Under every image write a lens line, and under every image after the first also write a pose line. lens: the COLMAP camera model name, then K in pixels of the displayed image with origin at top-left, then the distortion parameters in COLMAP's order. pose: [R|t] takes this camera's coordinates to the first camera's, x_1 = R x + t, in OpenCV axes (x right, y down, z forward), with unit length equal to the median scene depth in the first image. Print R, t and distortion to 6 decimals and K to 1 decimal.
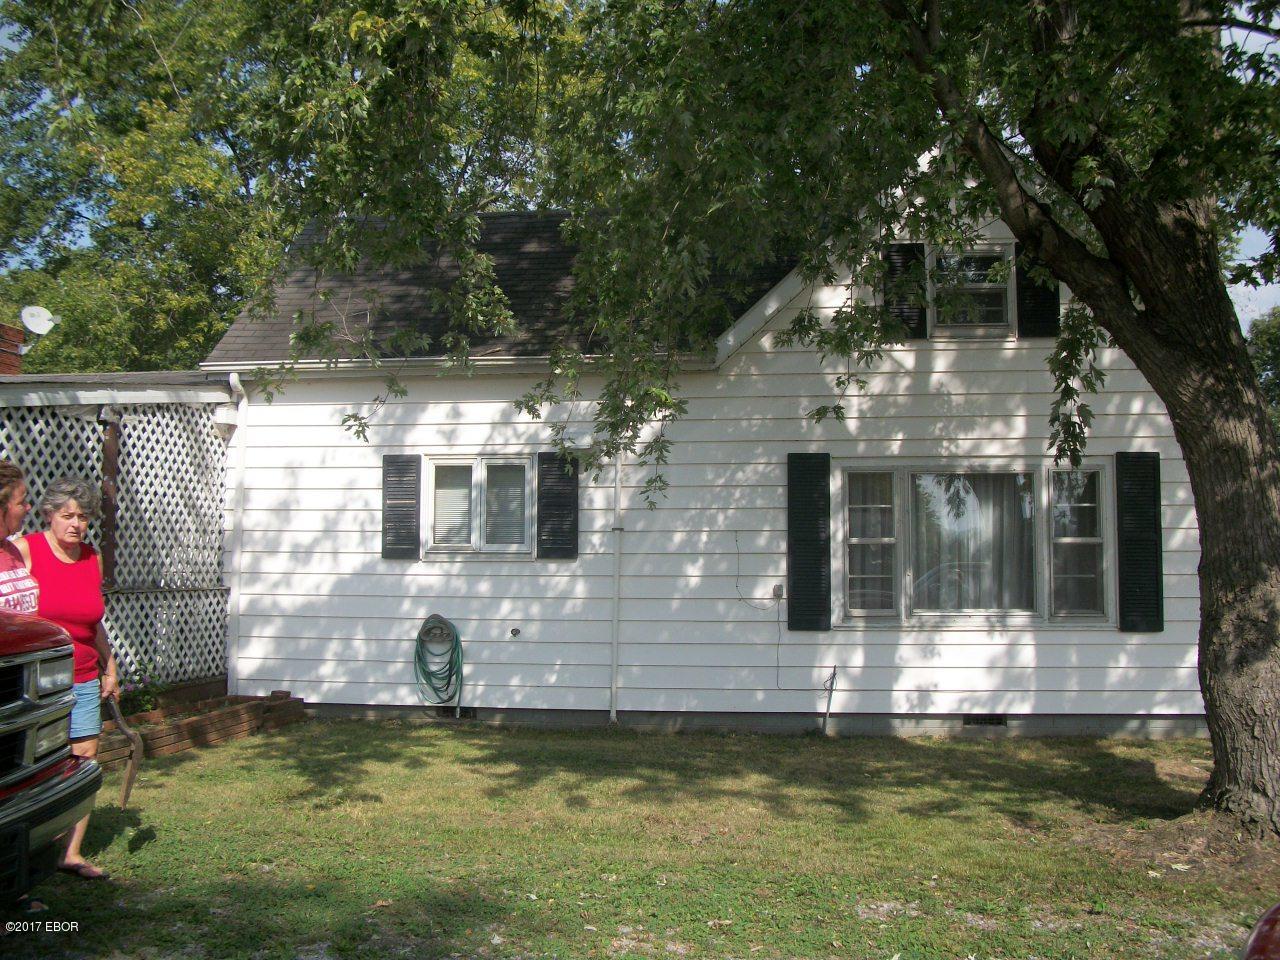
lens RADIAL K [[1227.2, 0, 642.0], [0, 1227.2, 477.7], [0, 0, 1]] dist [-0.118644, 0.000000]
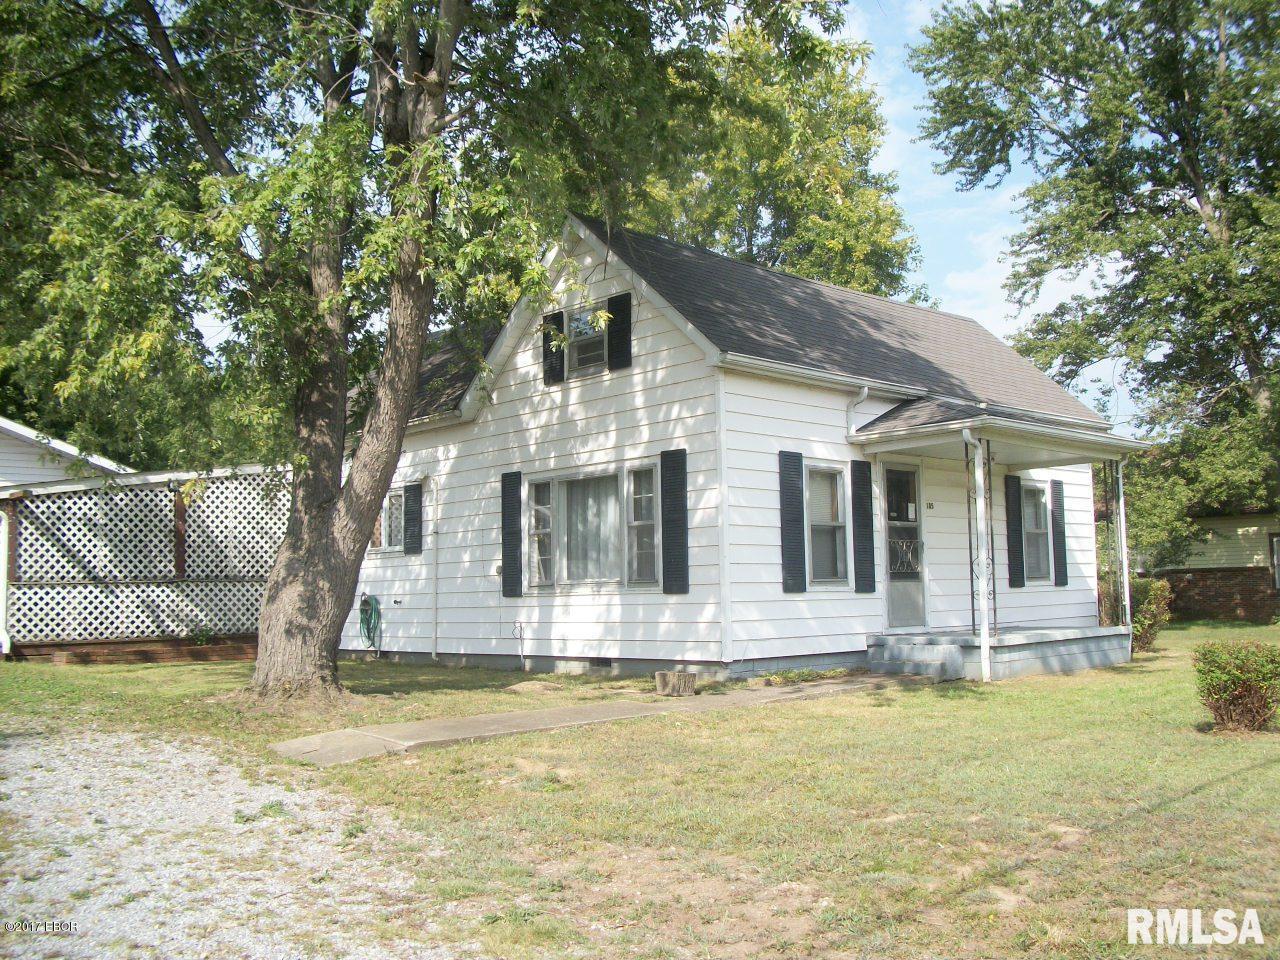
lens RADIAL K [[1227.2, 0, 640.5], [0, 1227.2, 478.2], [0, 0, 1]] dist [-0.118644, 0.000000]
pose [[0.781220, -0.081163, -0.618957, 1.148000], [0.072551, 0.996598, -0.039113, 0.054447], [0.620025, -0.014350, 0.784451, -0.020868]]
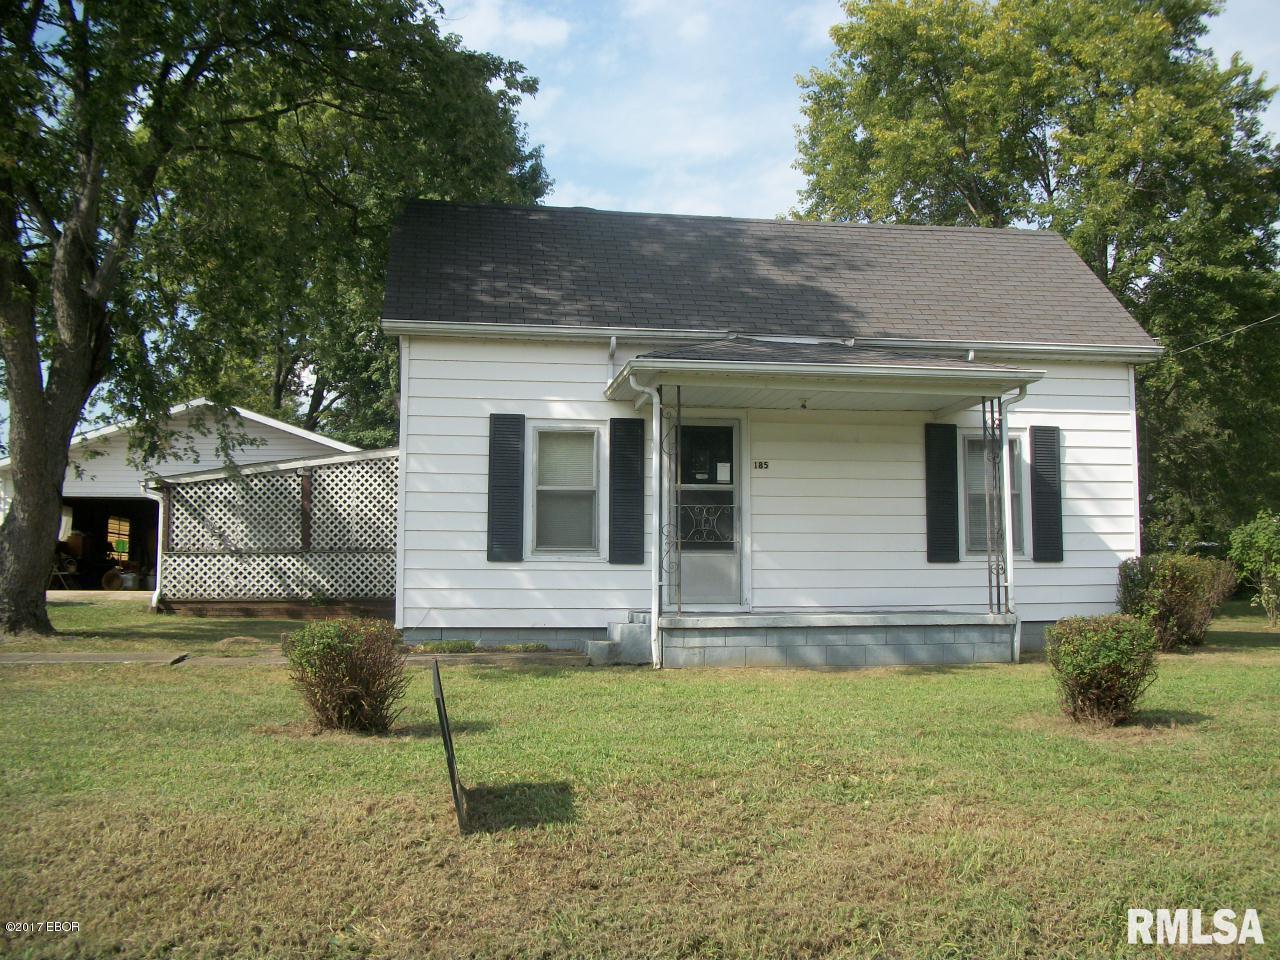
lens RADIAL K [[1227.2, 0, 640.8], [0, 1227.2, 478.2], [0, 0, 1]] dist [-0.118644, 0.000000]
pose [[0.277981, -0.090531, -0.956311, 1.679493], [0.075437, 0.994532, -0.072221, 0.150356], [0.957620, -0.052066, 0.283291, 0.862089]]
